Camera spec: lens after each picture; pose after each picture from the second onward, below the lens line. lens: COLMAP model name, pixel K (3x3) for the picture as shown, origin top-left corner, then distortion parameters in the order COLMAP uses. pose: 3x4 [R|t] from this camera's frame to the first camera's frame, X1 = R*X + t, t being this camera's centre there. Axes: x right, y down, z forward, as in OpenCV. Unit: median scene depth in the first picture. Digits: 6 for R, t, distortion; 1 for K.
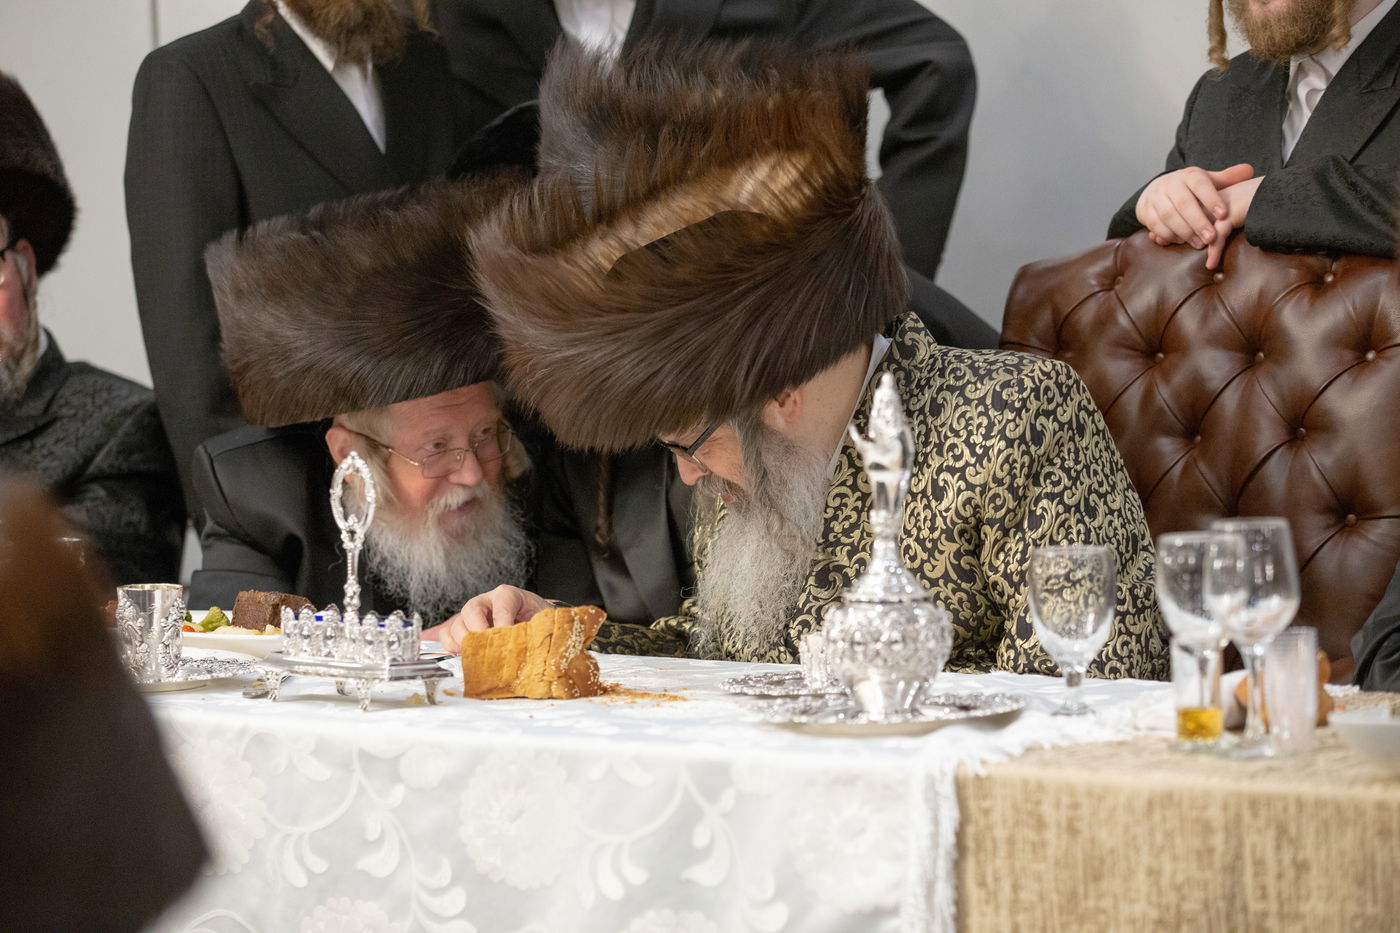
lens RADIAL K [[4847.7, 0, 698.3], [0, 4847.7, 524.4], [0, 0, 1]] dist [1.759480, 0.000000]
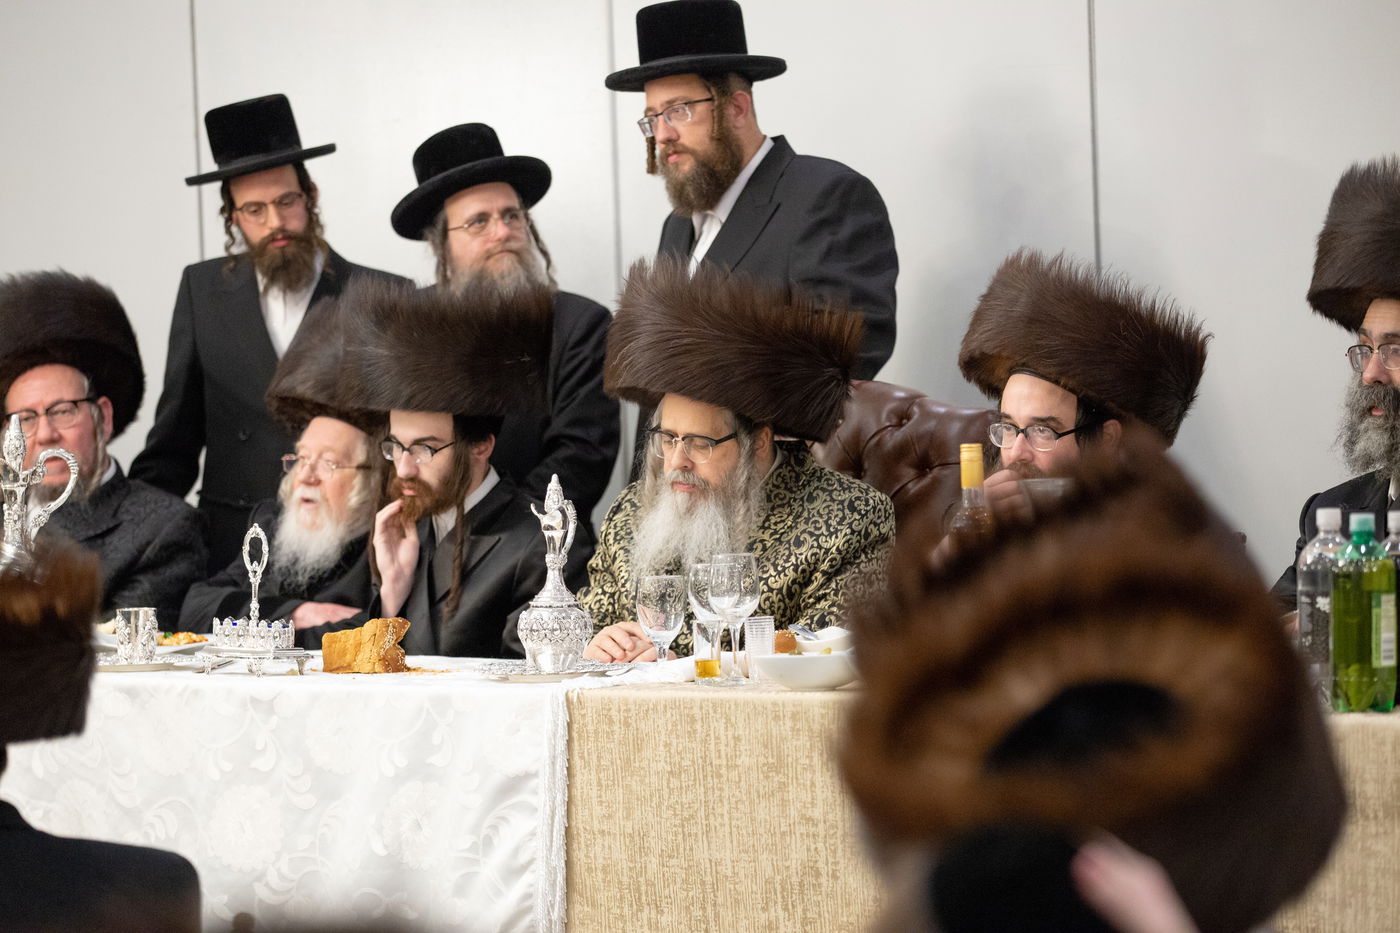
lens RADIAL K [[5837.4, 0, 698.4], [0, 5837.4, 467.4], [0, 0, 1]] dist [0.758513, 0.000000]
pose [[0.998666, -0.000853, -0.051619, 0.192958], [-0.001302, 0.999129, -0.041710, 0.051820], [0.051610, 0.041721, 0.997795, -1.037025]]
